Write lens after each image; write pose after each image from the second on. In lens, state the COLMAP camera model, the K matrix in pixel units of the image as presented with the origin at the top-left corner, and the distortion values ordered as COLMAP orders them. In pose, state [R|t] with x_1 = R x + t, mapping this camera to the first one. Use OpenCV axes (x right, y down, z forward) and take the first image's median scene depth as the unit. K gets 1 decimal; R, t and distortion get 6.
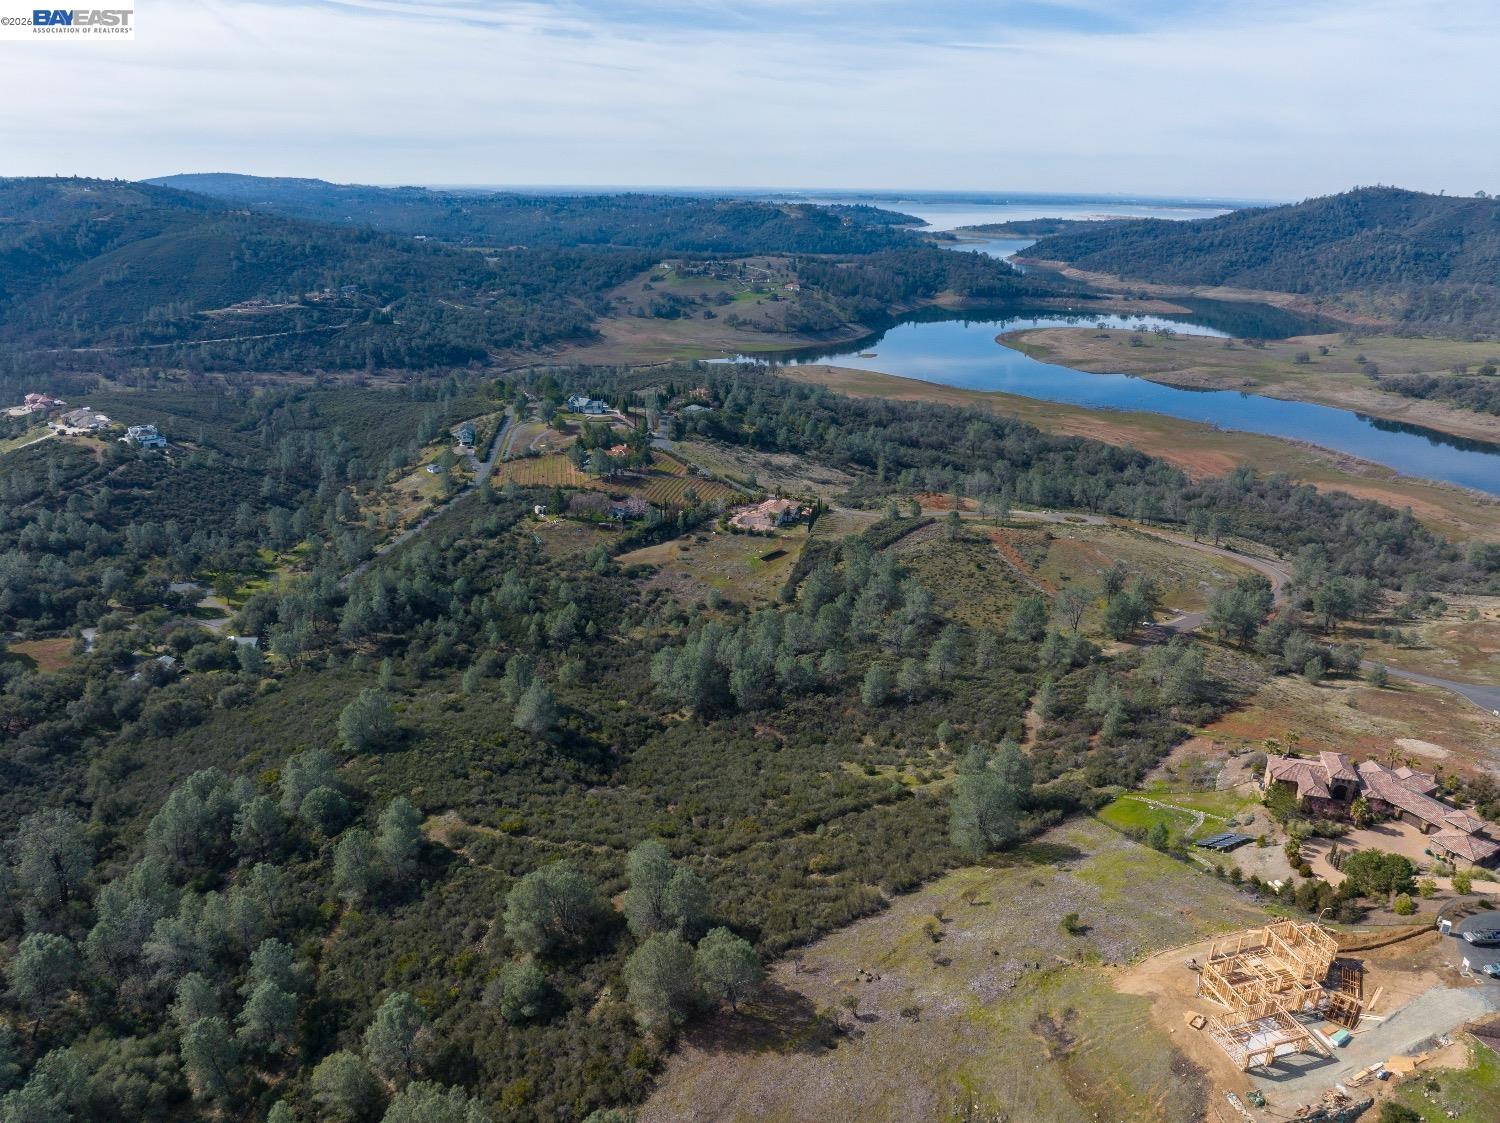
lens RADIAL K [[1051.7, 0, 750.0], [0, 1051.7, 561.5], [0, 0, 1]] dist [-0.041098, 0.003491]
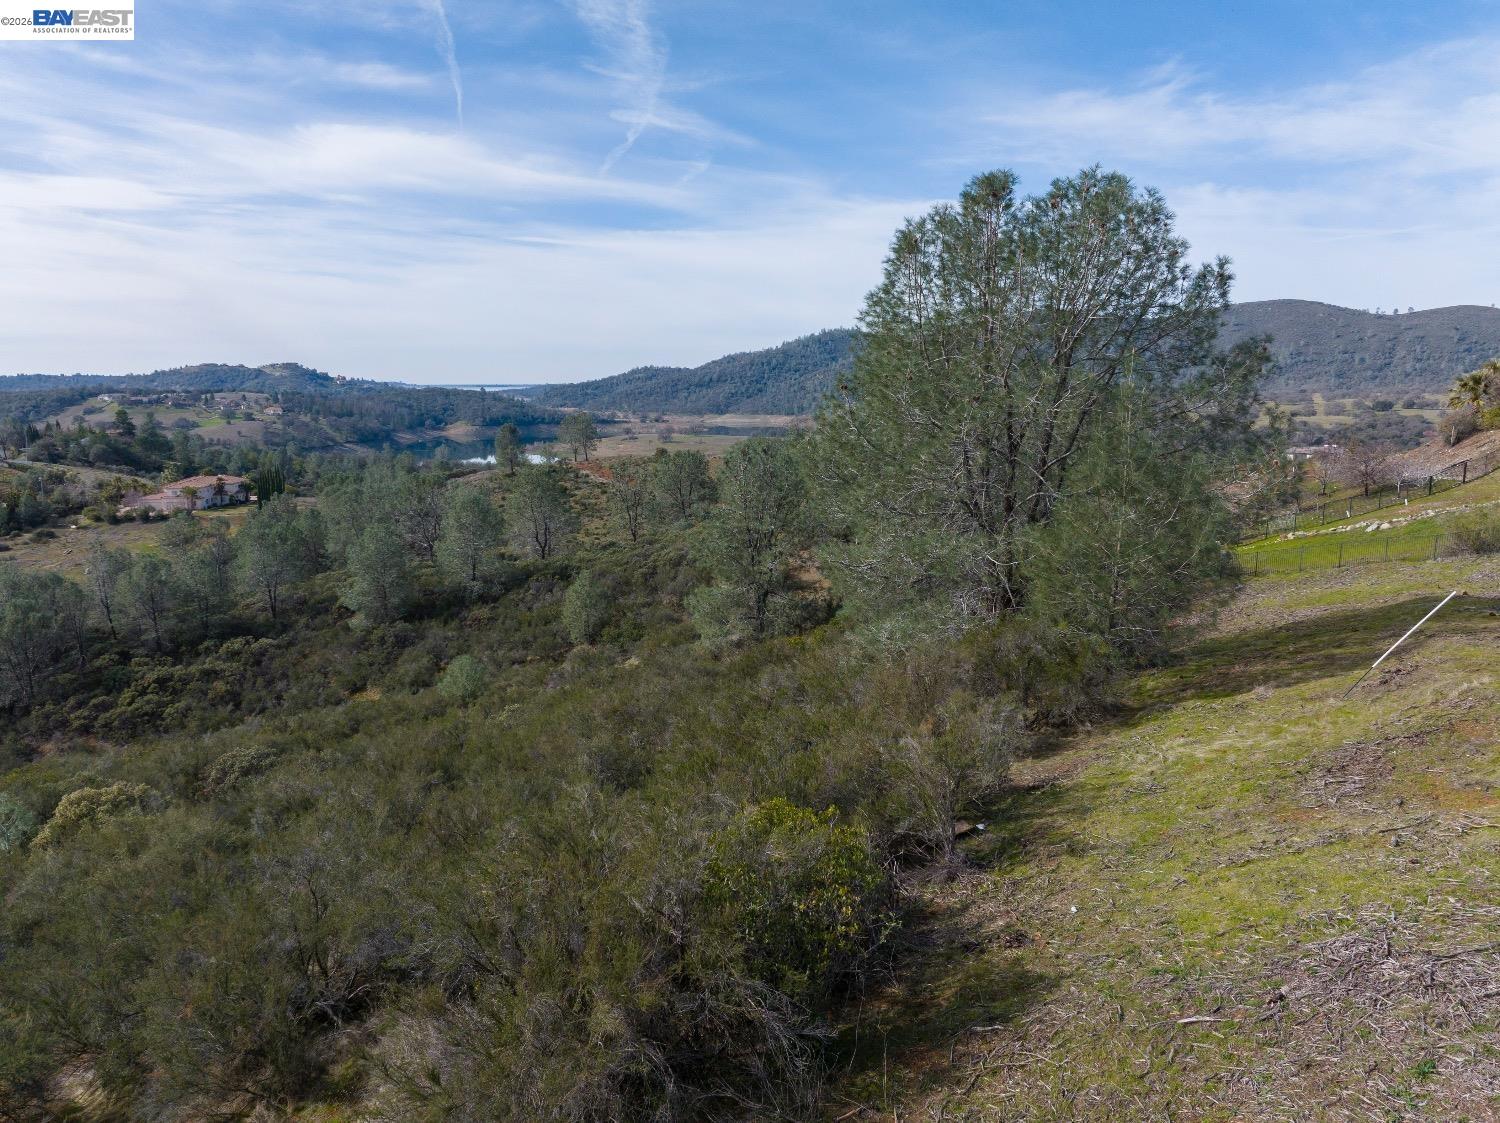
lens RADIAL K [[1051.7, 0, 750.0], [0, 1051.7, 561.5], [0, 0, 1]] dist [-0.041098, 0.003491]
pose [[0.898782, -0.086850, 0.429706, 0.012276], [0.159952, 0.977575, -0.136976, 0.029839], [-0.408173, 0.191844, 0.892519, 0.095221]]
